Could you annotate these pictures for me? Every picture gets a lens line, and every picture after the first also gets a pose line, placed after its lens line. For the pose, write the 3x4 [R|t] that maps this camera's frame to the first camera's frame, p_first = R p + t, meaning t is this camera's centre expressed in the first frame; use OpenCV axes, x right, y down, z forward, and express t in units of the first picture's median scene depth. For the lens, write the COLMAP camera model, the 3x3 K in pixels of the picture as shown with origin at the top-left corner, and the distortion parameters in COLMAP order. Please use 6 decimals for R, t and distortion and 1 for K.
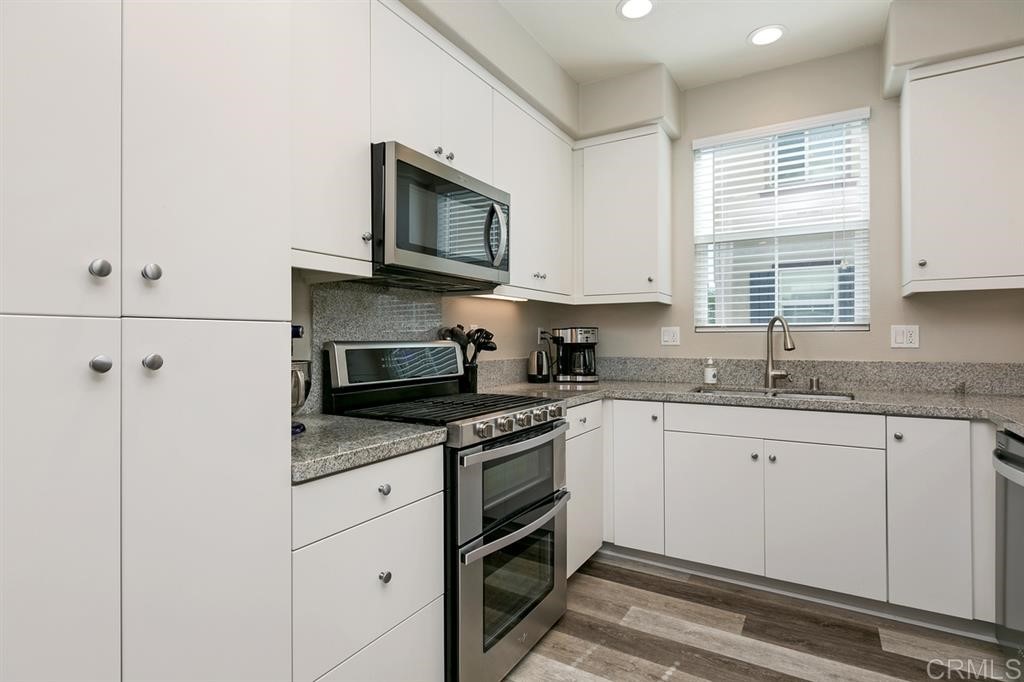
lens RADIAL K [[524.1, 0, 512.2], [0, 524.1, 337.6], [0, 0, 1]] dist [0.001700, 0.001506]
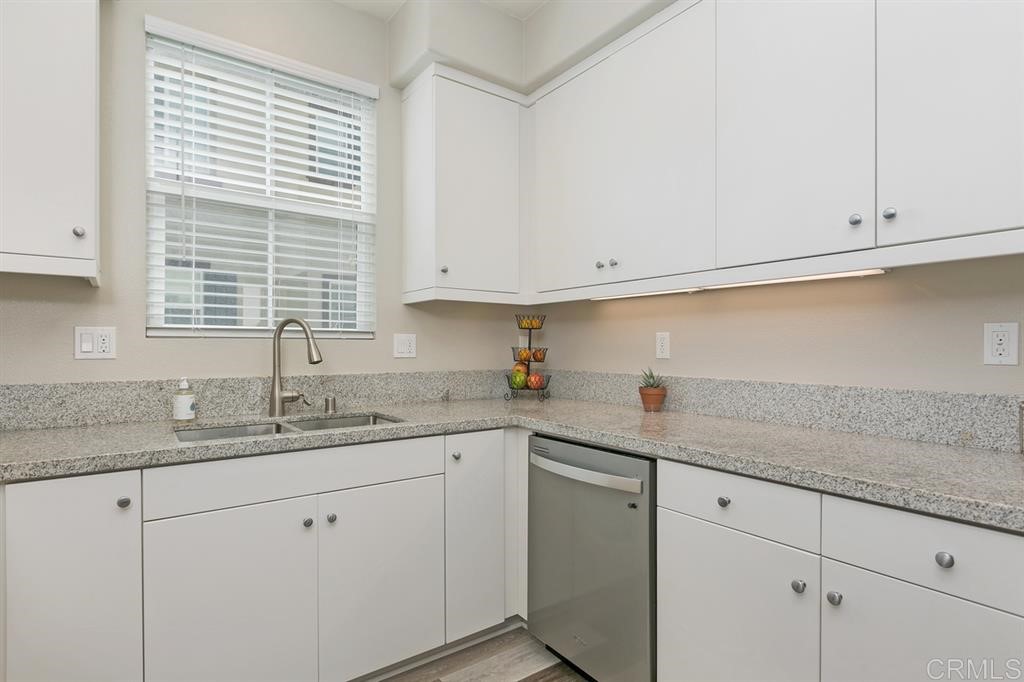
lens RADIAL K [[524.1, 0, 505.9], [0, 524.1, 350.3], [0, 0, 1]] dist [0.001700, 0.001506]
pose [[0.391780, -0.004310, 0.920049, -0.051657], [-0.006396, 0.999952, 0.007408, -0.002070], [-0.920036, -0.008787, 0.391734, 0.448281]]
